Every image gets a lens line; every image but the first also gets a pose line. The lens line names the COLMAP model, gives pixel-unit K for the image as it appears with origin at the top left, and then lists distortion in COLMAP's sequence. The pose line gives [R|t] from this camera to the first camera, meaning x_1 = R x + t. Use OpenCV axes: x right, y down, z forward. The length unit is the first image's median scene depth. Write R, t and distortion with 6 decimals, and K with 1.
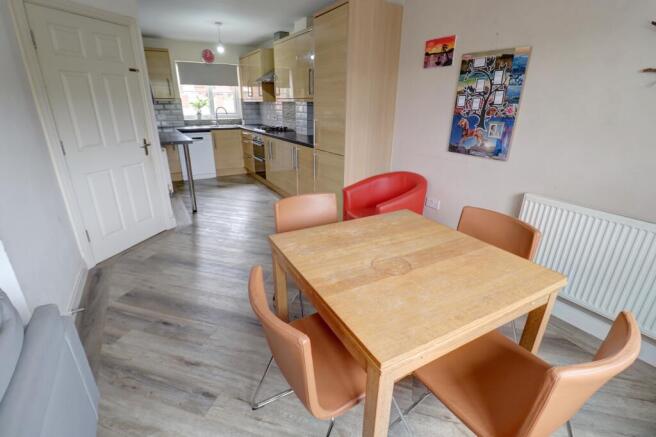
lens RADIAL K [[315.7, 0, 325.9], [0, 315.7, 232.2], [0, 0, 1]] dist [-0.024362, -0.001249]
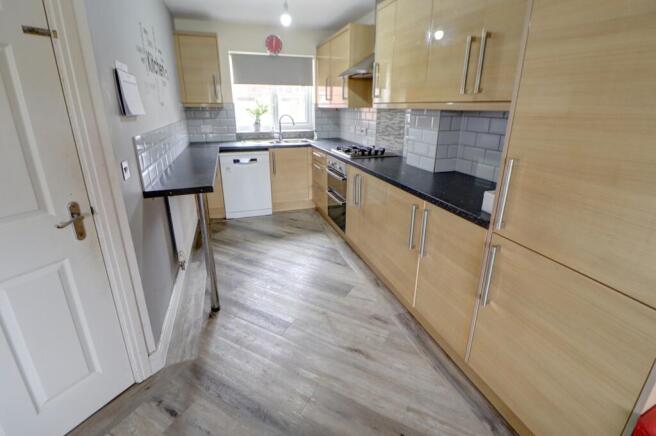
lens RADIAL K [[315.7, 0, 327.9], [0, 315.7, 215.9], [0, 0, 1]] dist [-0.024362, -0.001249]
pose [[0.978554, 0.062817, -0.196177, -0.093519], [-0.074059, 0.995975, -0.050497, -0.150348], [0.192215, 0.063943, 0.979267, 0.352614]]
